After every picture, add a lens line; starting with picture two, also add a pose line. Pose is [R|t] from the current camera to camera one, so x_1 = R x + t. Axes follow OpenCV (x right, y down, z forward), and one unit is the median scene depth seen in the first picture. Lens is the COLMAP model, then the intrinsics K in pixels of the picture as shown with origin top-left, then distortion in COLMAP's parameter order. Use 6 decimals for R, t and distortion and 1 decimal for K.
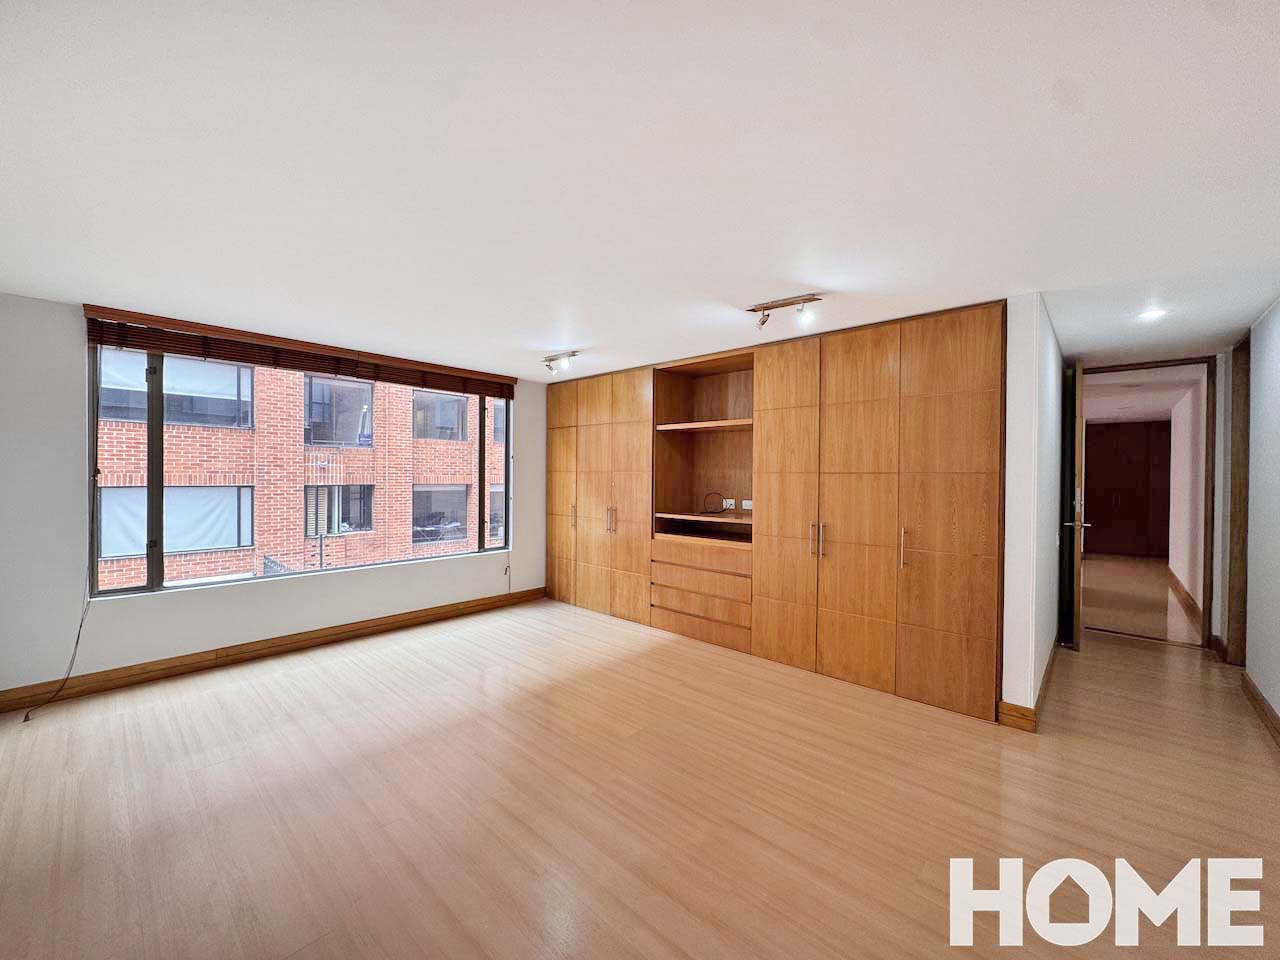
lens RADIAL K [[514.8, 0, 641.0], [0, 514.8, 480.9], [0, 0, 1]] dist [0.002583, 0.000711]
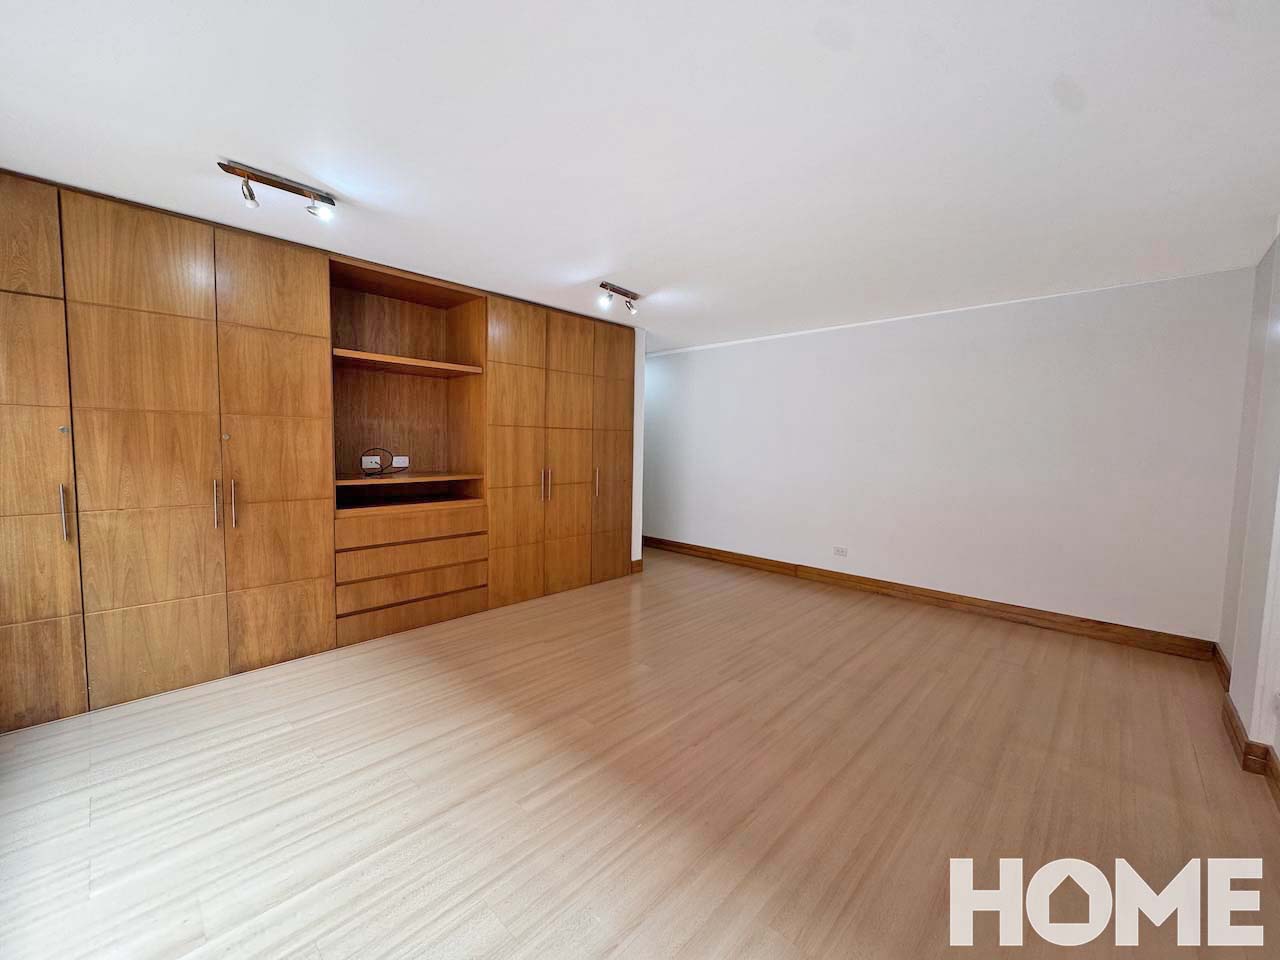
lens RADIAL K [[514.8, 0, 639.3], [0, 514.8, 478.0], [0, 0, 1]] dist [0.002583, 0.000711]
pose [[0.010881, -0.081355, 0.996626, -0.707401], [-0.007417, 0.996651, 0.081438, 0.001707], [-0.999913, -0.008278, 0.010241, 0.663212]]
